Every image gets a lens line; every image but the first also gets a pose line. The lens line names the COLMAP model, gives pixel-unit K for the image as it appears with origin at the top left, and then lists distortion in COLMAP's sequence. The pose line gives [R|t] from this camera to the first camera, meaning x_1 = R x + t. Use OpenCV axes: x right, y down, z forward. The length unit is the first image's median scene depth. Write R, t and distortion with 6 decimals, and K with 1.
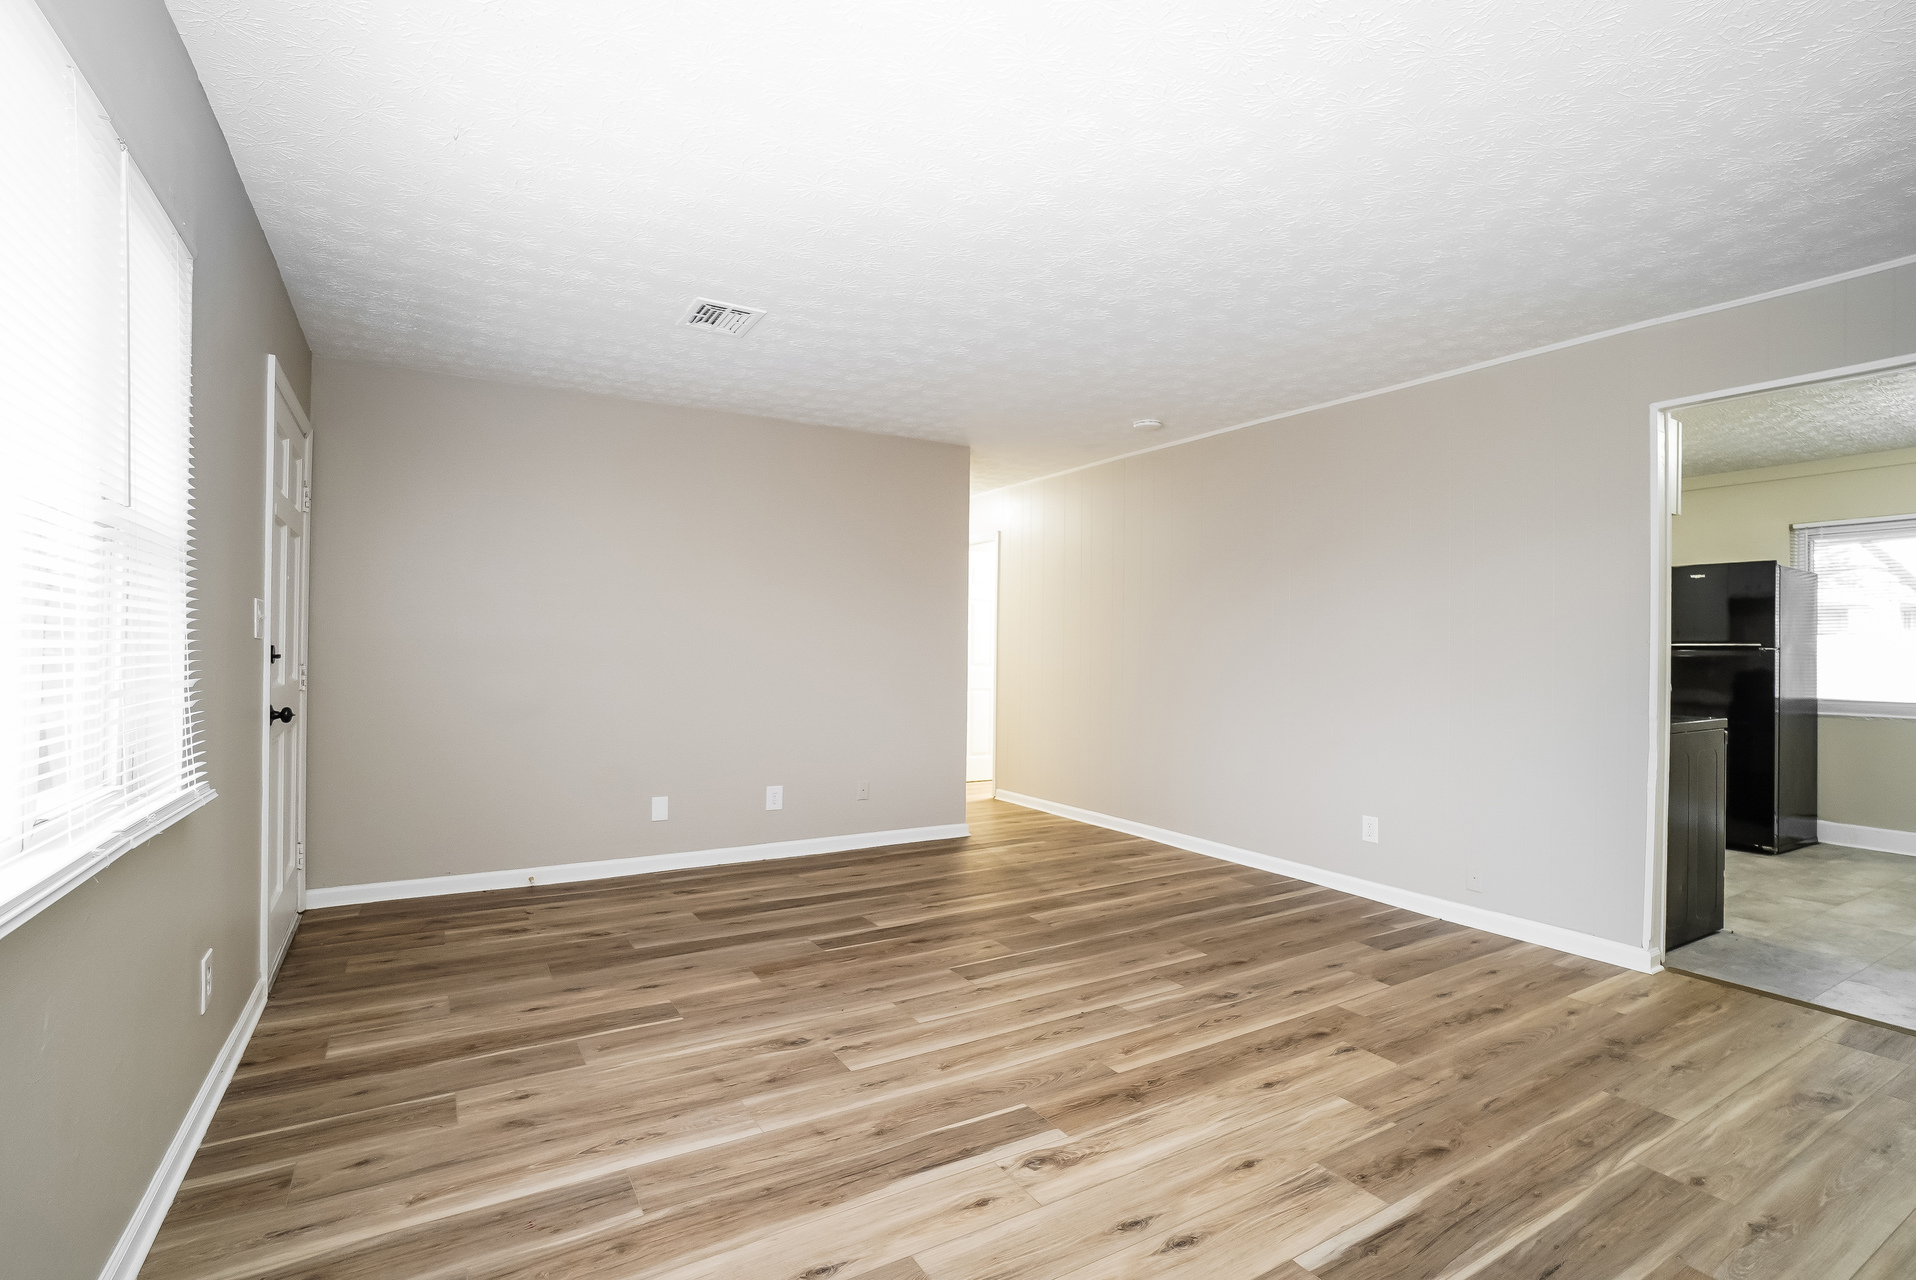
lens RADIAL K [[856.0, 0, 931.6], [0, 856.0, 649.1], [0, 0, 1]] dist [-0.051404, 0.024790]
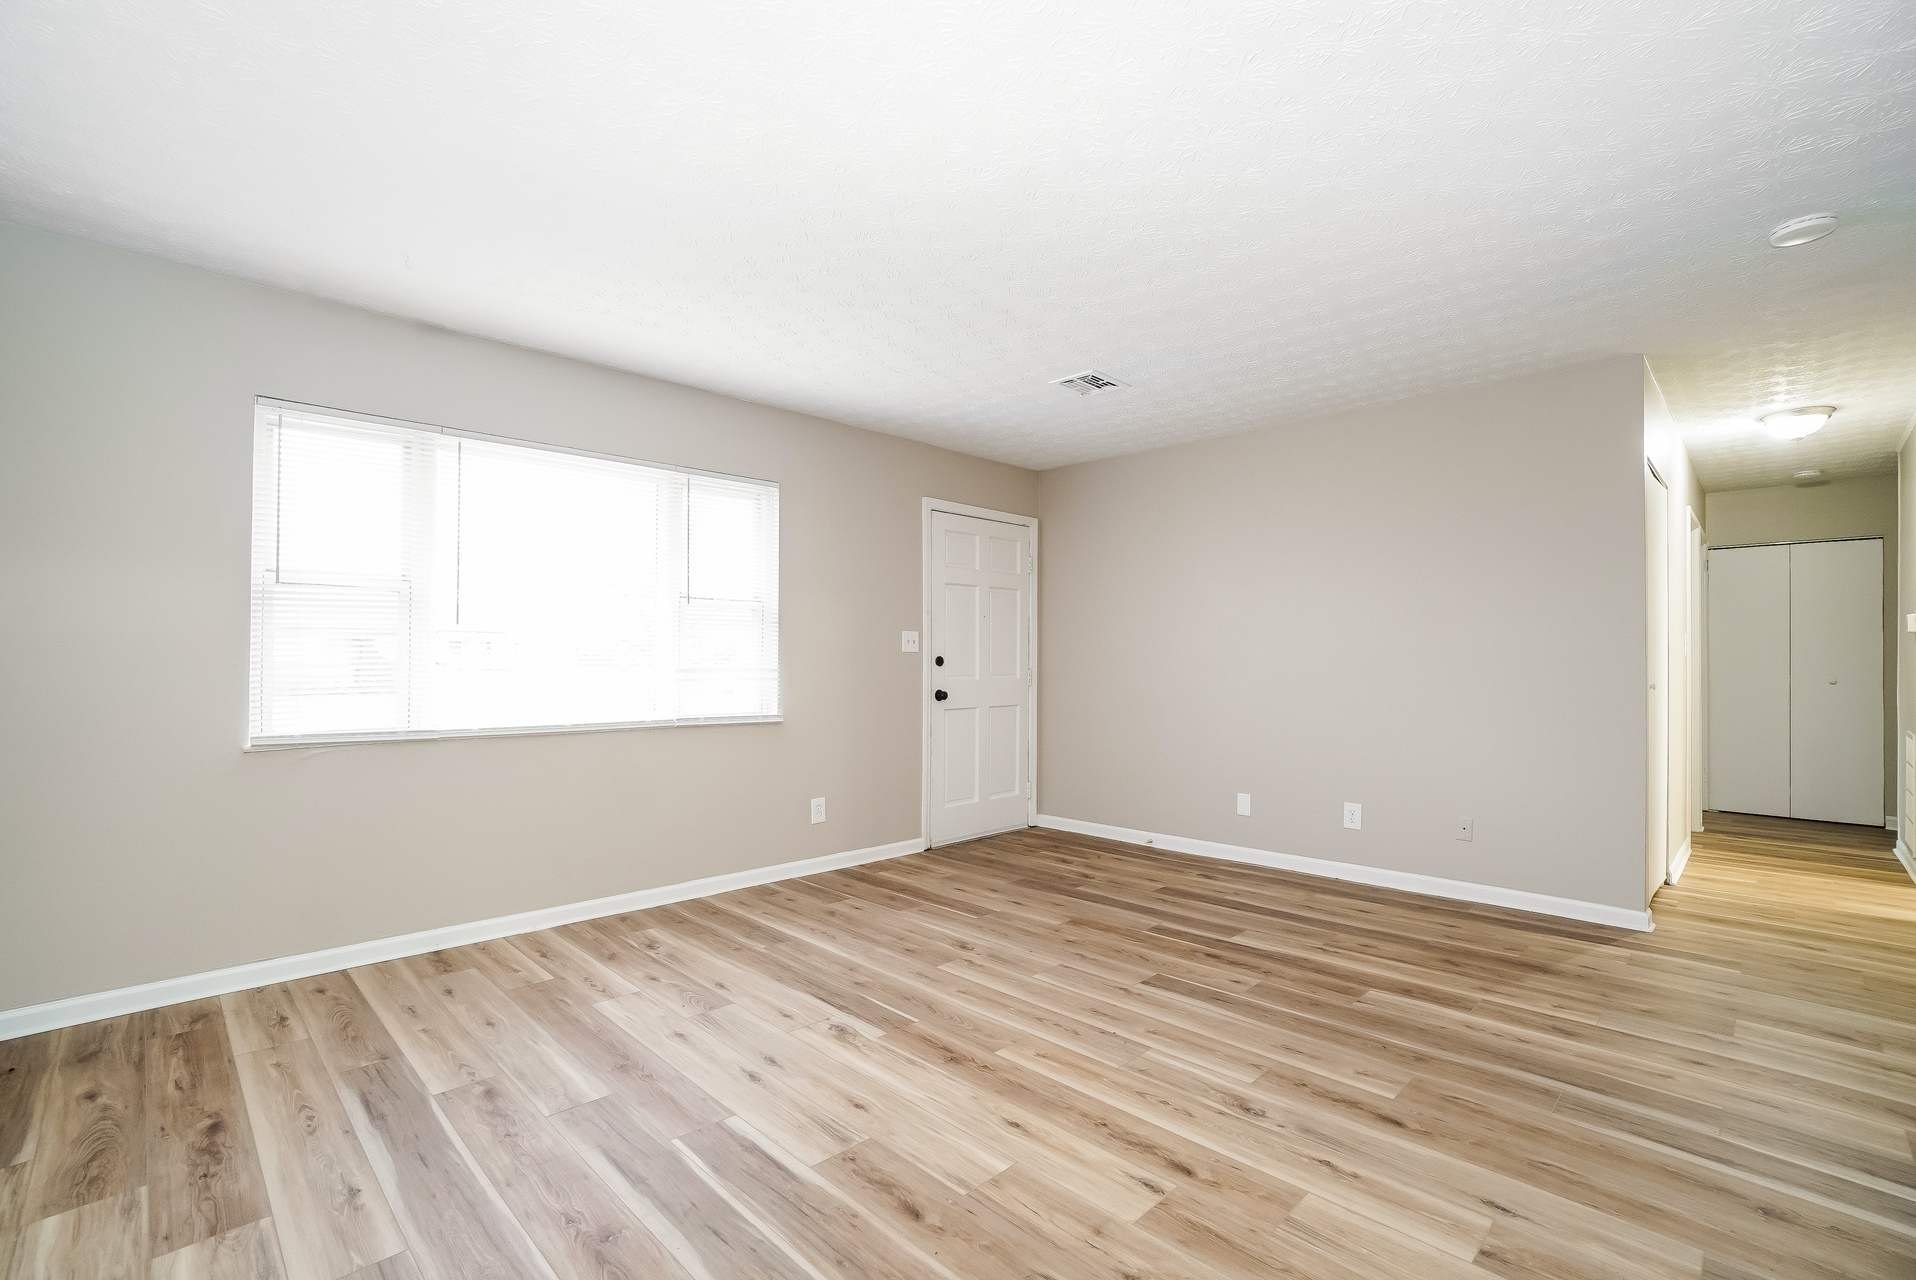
lens RADIAL K [[856.0, 0, 931.6], [0, 856.0, 649.1], [0, 0, 1]] dist [-0.051404, 0.024790]
pose [[0.246763, -0.023056, -0.968802, 0.925900], [0.000497, 0.999720, -0.023665, 0.021853], [0.969076, 0.005358, 0.246705, 0.502458]]
